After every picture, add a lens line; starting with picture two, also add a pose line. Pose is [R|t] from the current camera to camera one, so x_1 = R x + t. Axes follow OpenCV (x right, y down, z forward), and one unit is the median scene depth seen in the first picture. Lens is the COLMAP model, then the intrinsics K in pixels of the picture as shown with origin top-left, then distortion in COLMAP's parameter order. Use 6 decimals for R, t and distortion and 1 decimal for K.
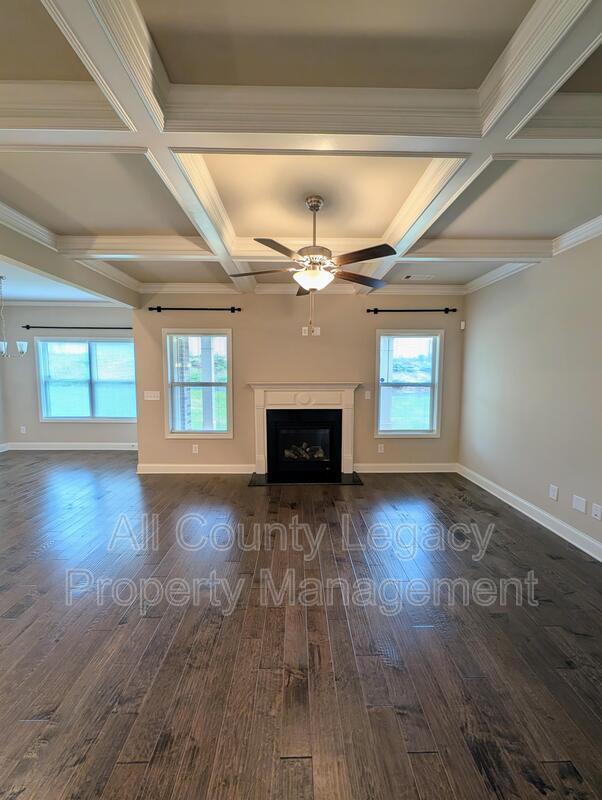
lens RADIAL K [[307.7, 0, 301.0], [0, 307.7, 400.0], [0, 0, 1]] dist [0.000979, -0.000045]
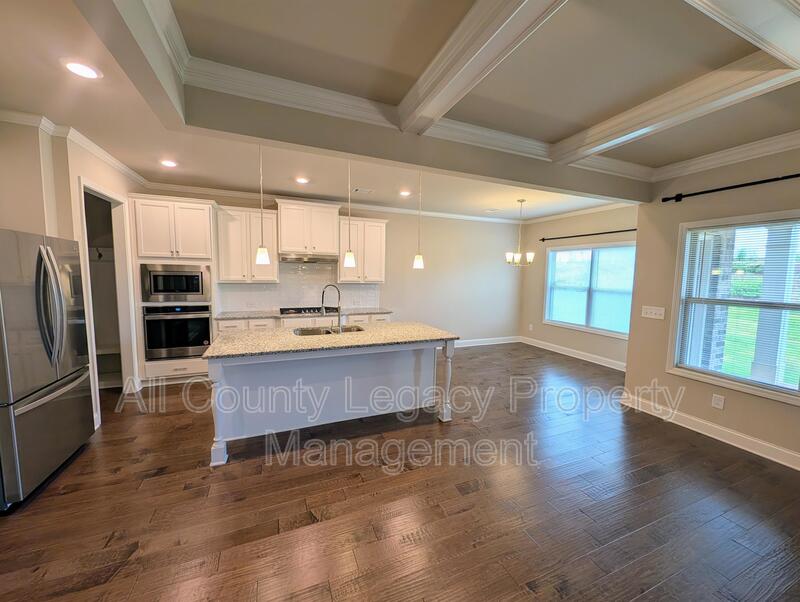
lens RADIAL K [[307.7, 0, 400.4], [0, 307.7, 299.3], [0, 0, 1]] dist [0.000979, -0.000045]
pose [[0.367506, 0.080213, -0.926556, -0.002075], [-0.102046, 0.993736, 0.045554, -0.014318], [0.924406, 0.077810, 0.373389, 0.099355]]
